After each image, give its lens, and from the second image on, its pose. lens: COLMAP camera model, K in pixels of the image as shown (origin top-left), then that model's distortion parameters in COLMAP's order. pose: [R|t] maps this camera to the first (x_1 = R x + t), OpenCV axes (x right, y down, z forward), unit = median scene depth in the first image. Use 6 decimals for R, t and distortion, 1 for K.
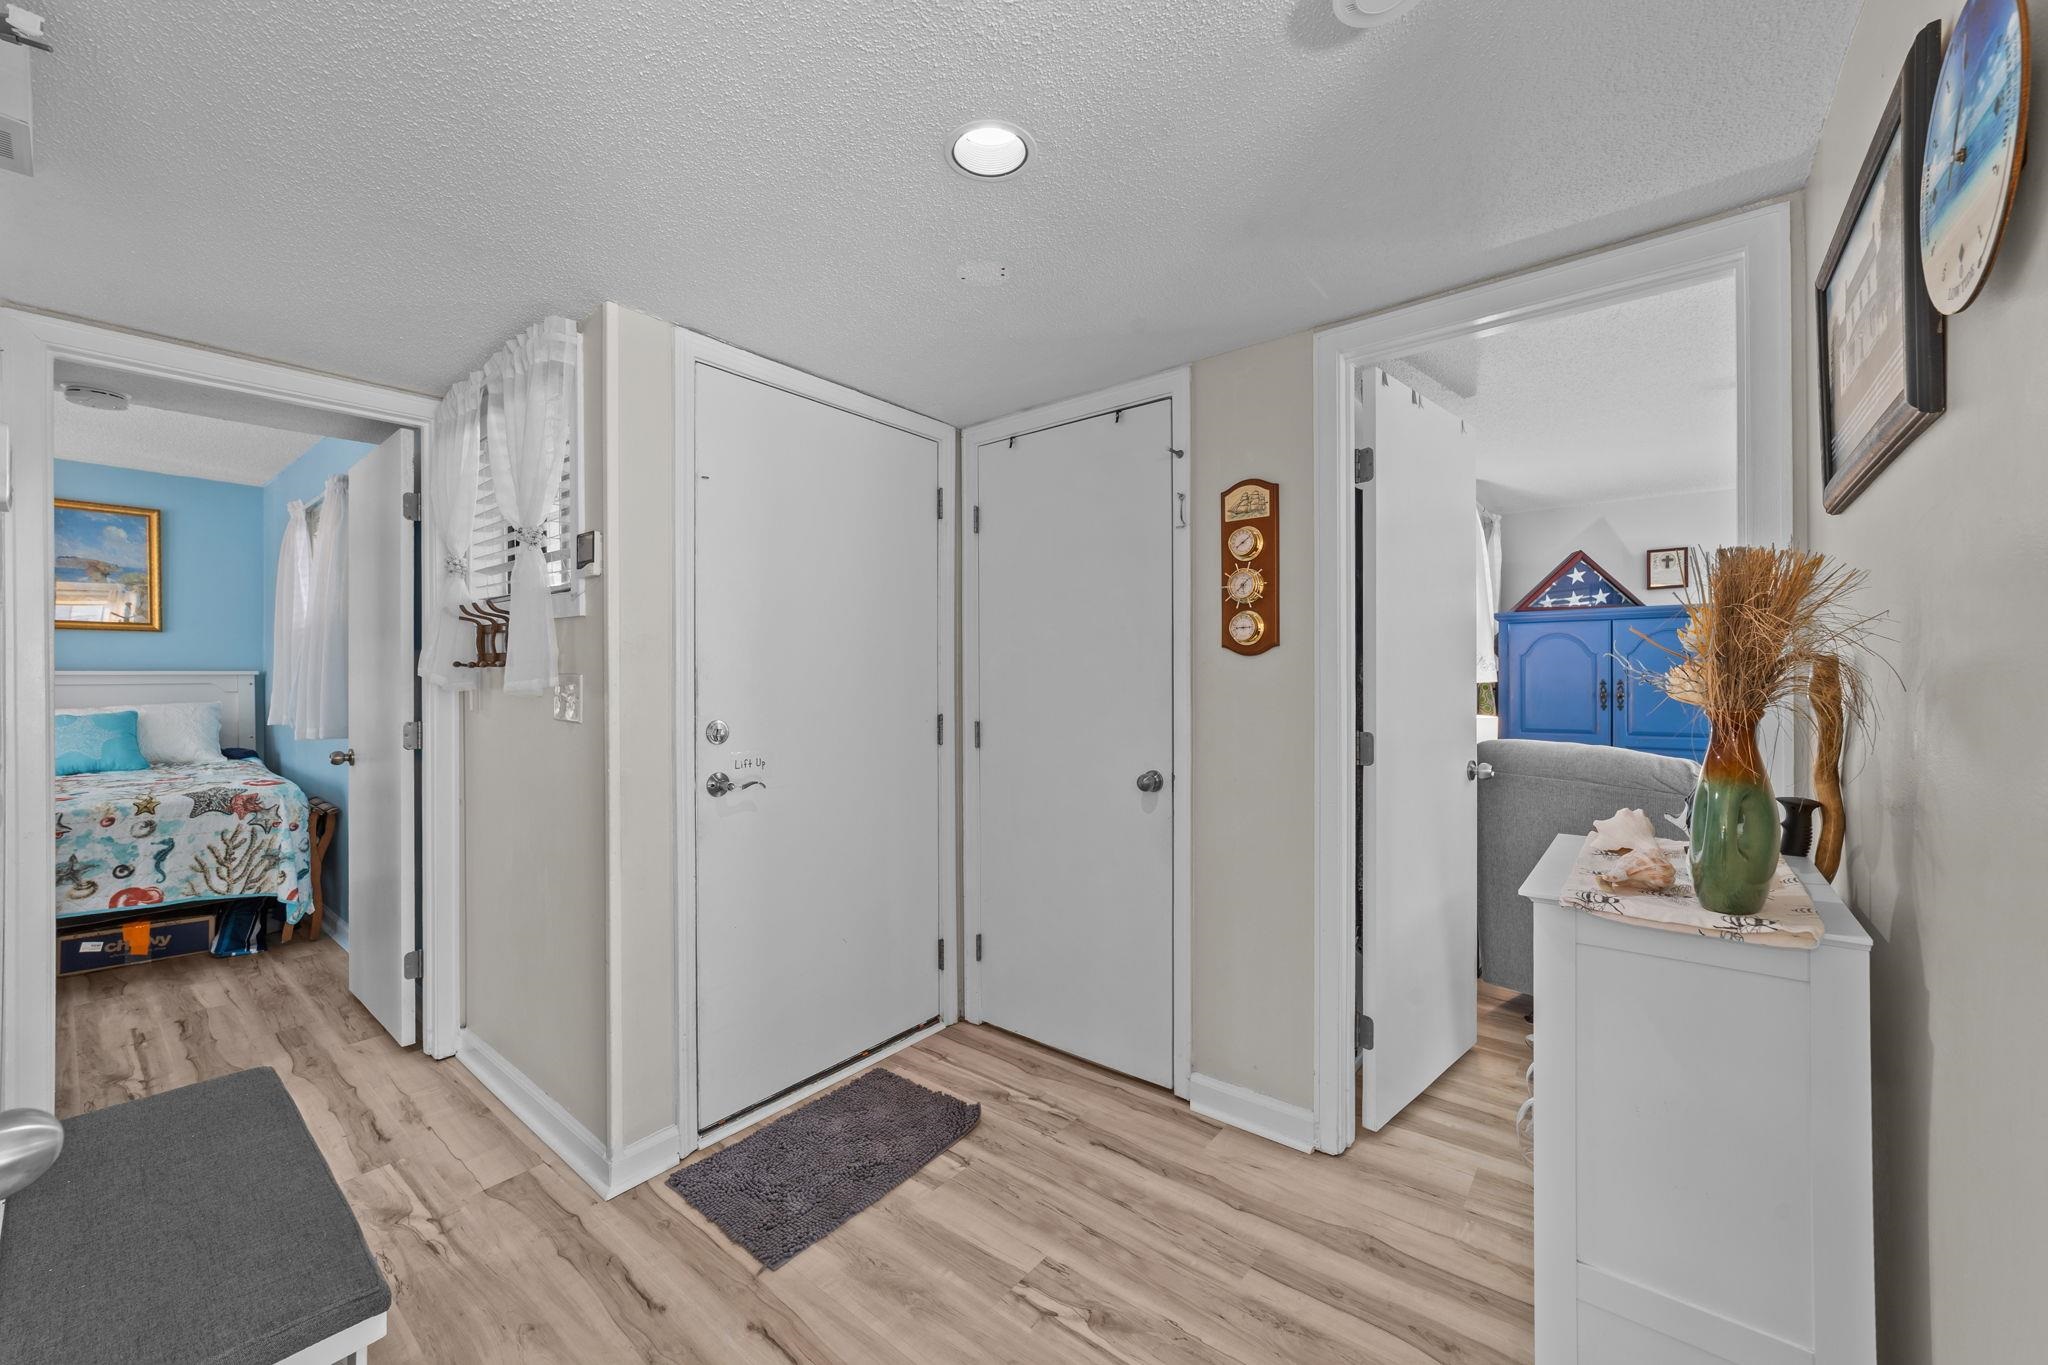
lens RADIAL K [[782.7, 0, 1021.1], [0, 782.7, 676.7], [0, 0, 1]] dist [-0.008084, 0.000786]
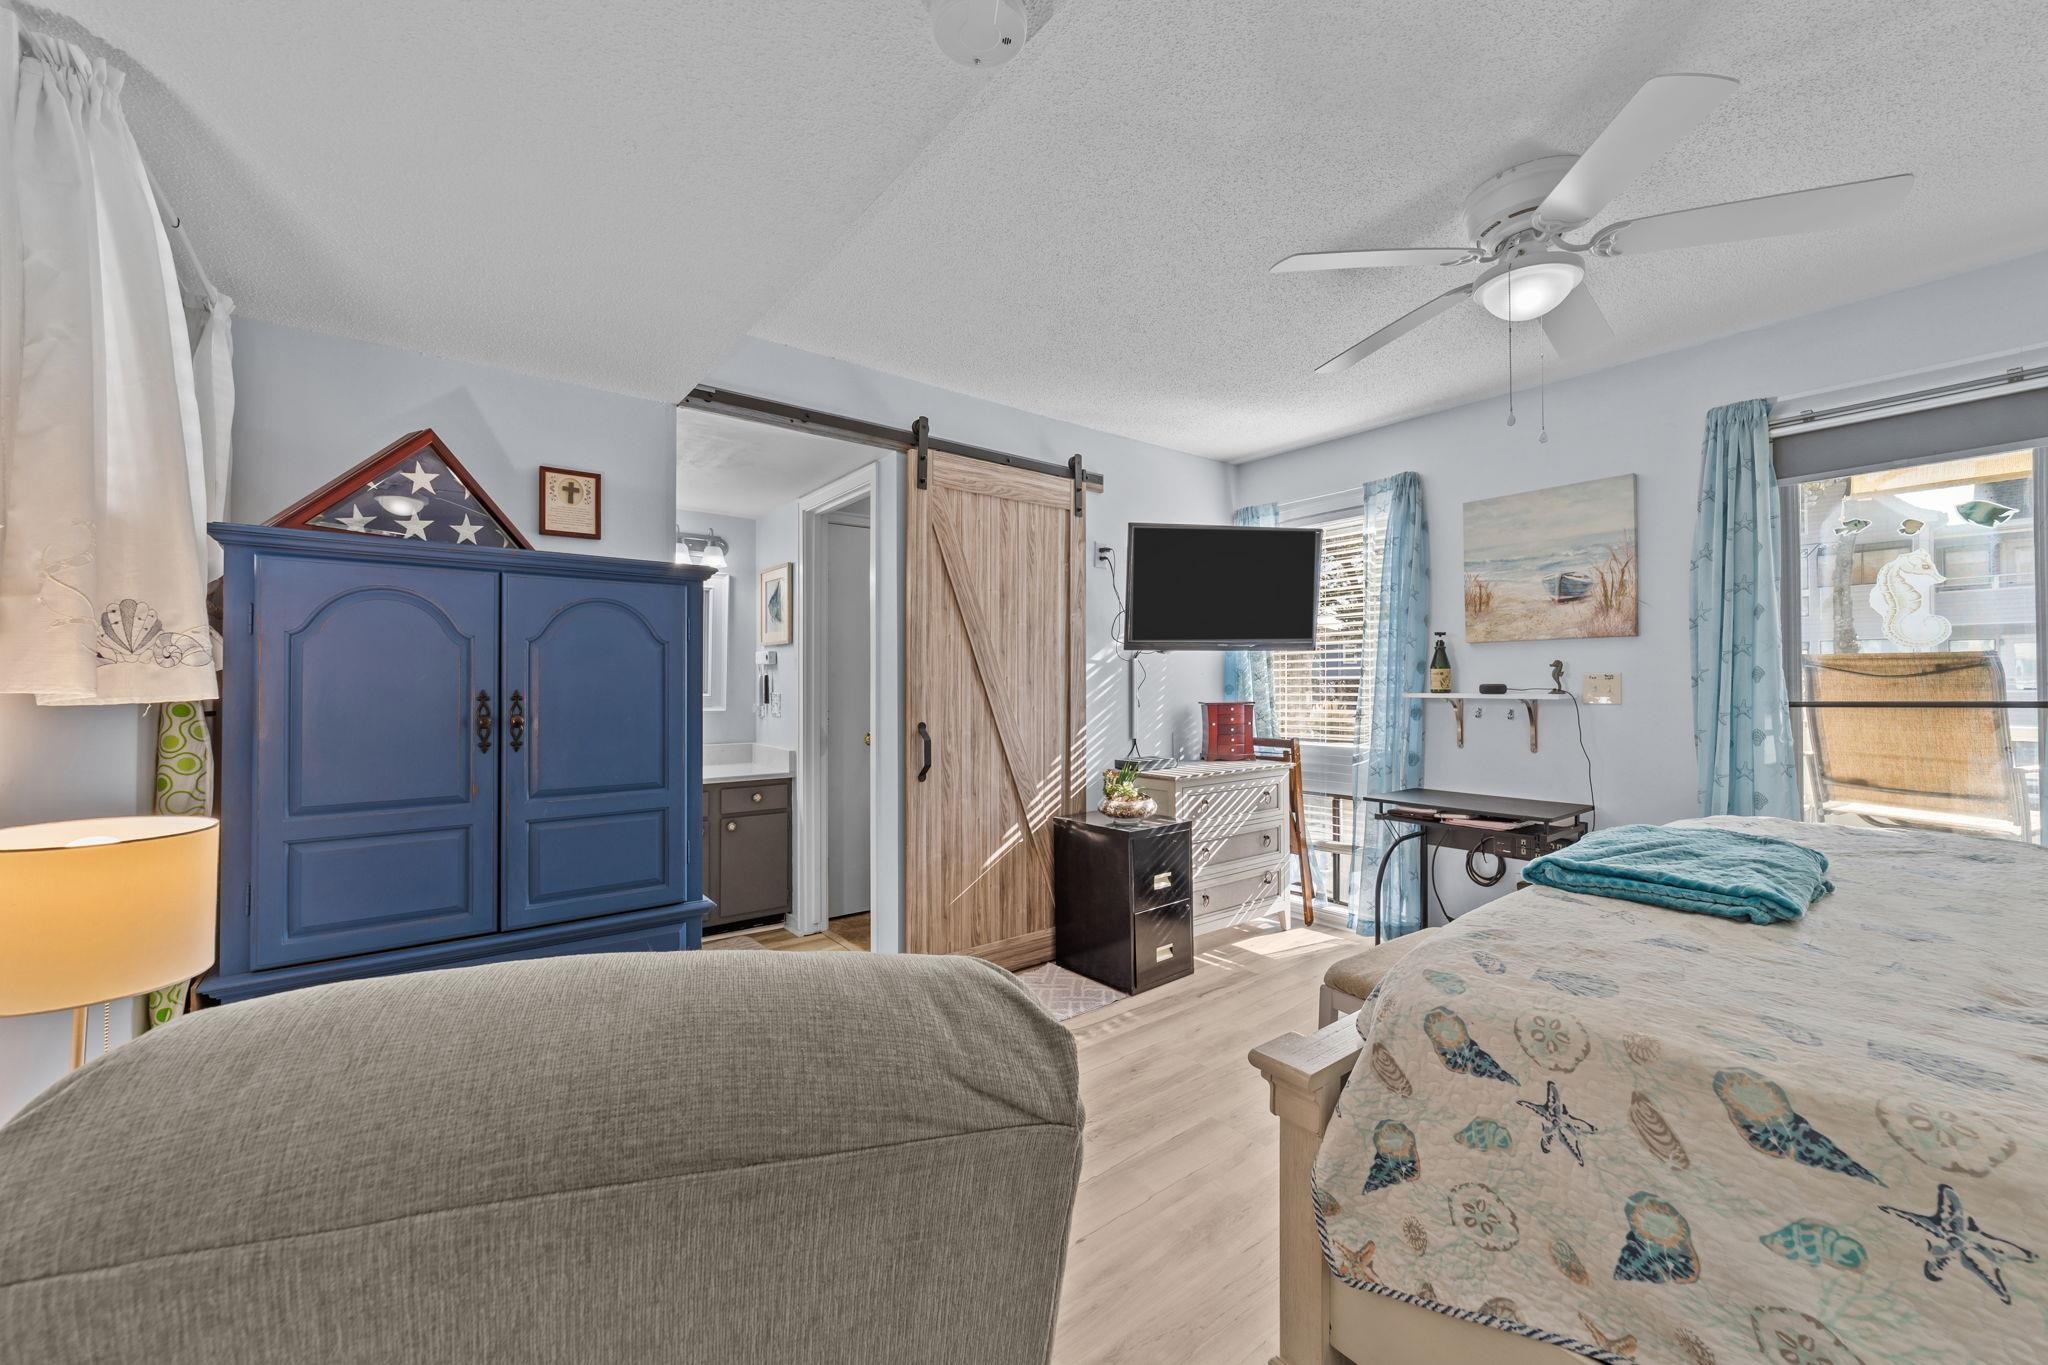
lens RADIAL K [[782.7, 0, 1032.1], [0, 782.7, 678.1], [0, 0, 1]] dist [-0.008084, 0.000786]
pose [[0.213528, 0.009784, 0.976888, 0.319382], [-0.001840, 0.999952, -0.009612, -0.000146], [-0.976935, 0.000255, 0.213535, 0.521864]]
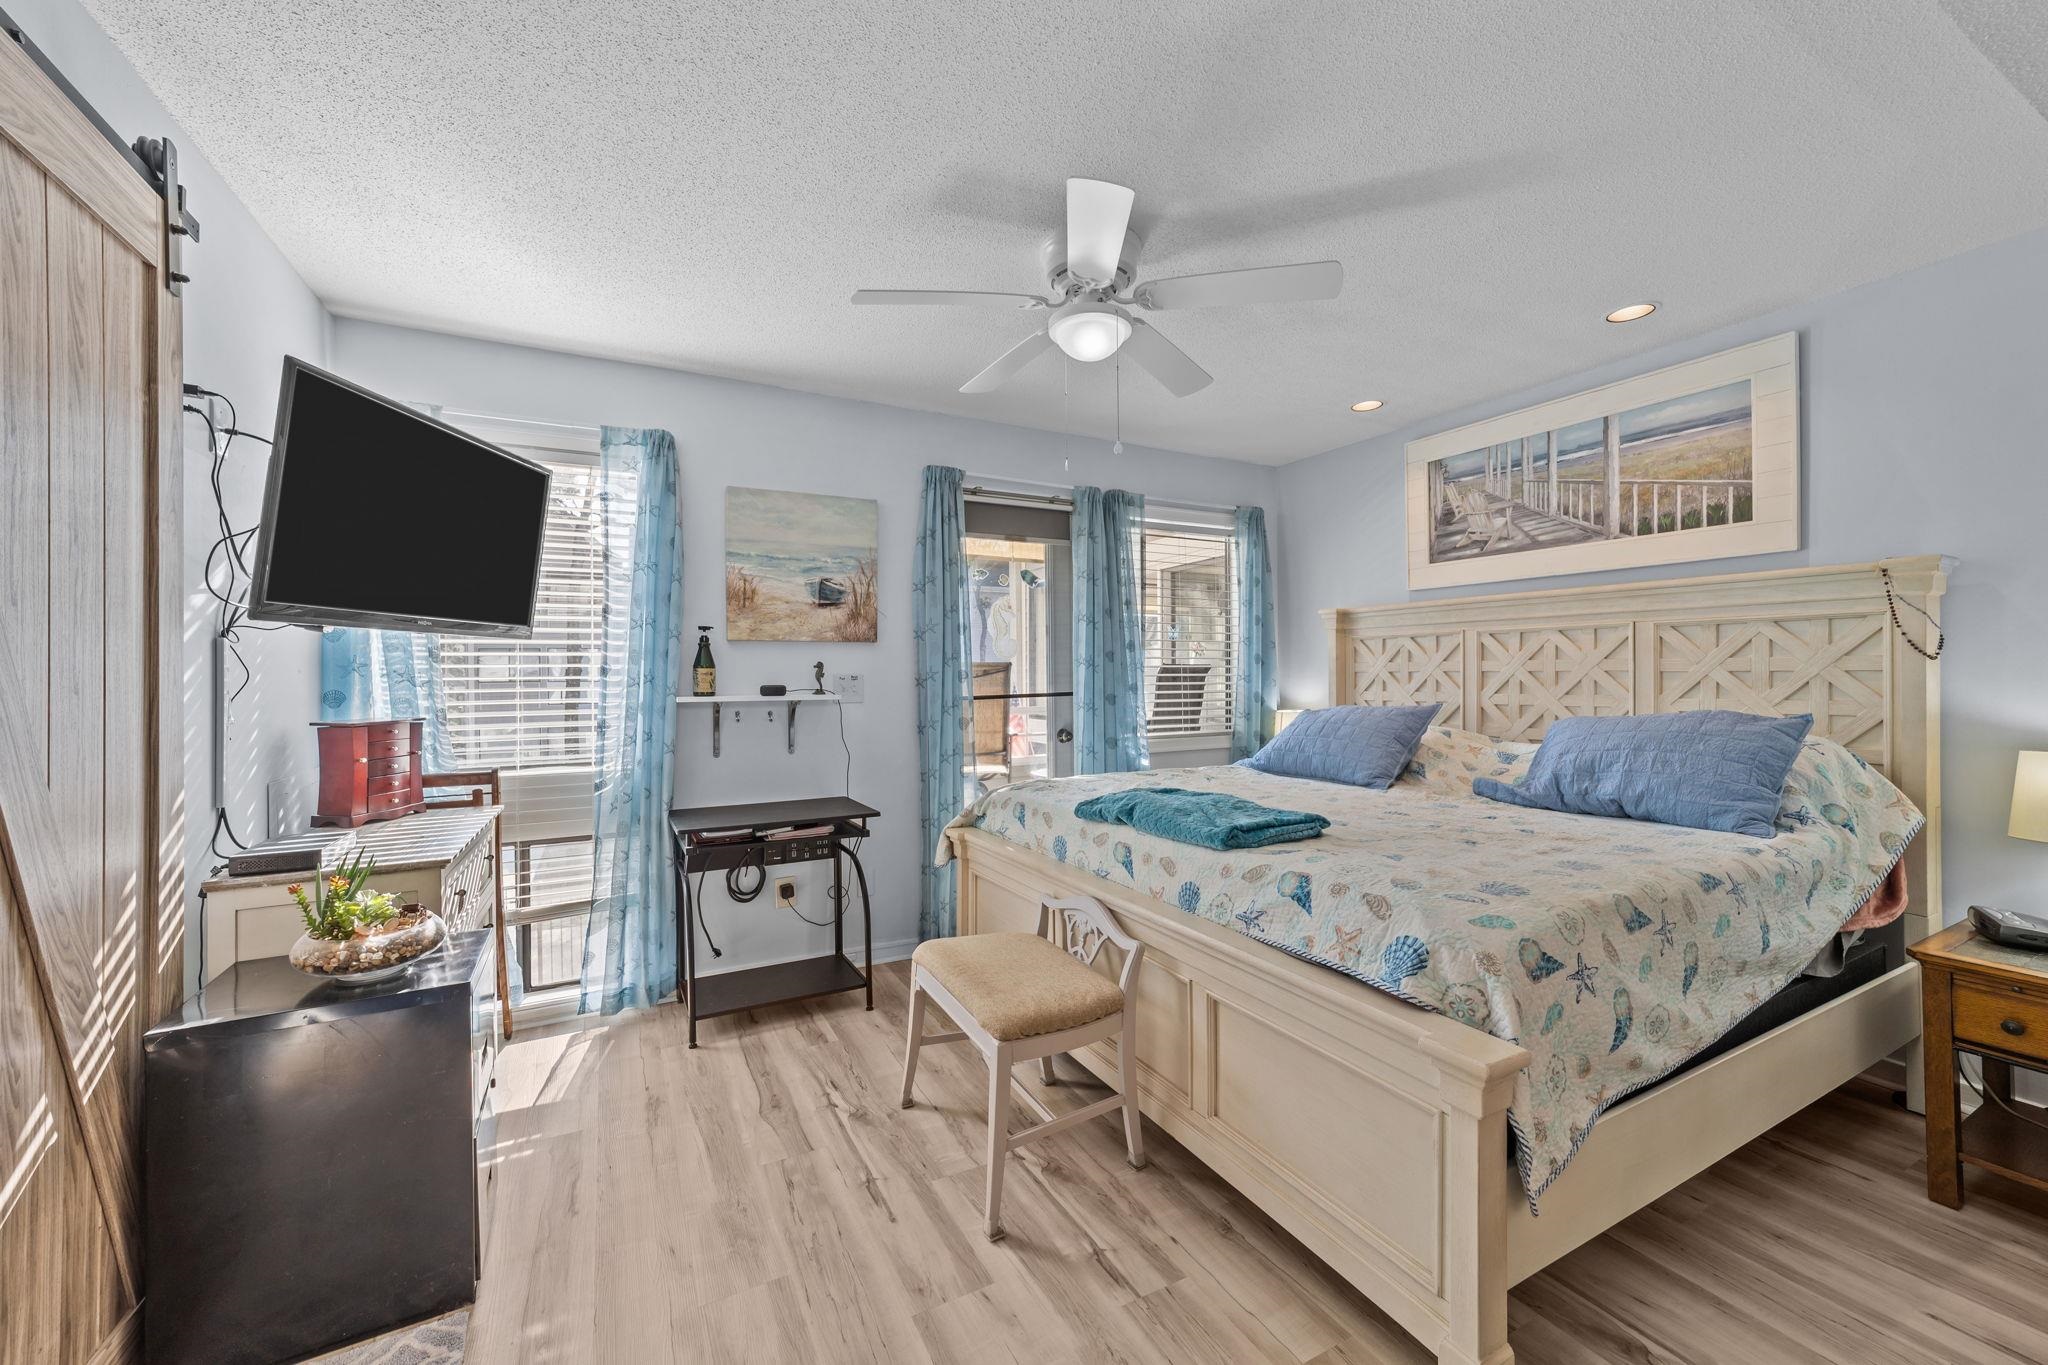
lens RADIAL K [[782.7, 0, 1019.6], [0, 782.7, 674.7], [0, 0, 1]] dist [-0.008084, 0.000786]
pose [[-0.921709, 0.012333, 0.387687, 0.732650], [0.009546, 0.999913, -0.009115, -0.004013], [-0.387765, -0.004701, -0.921746, 0.883530]]
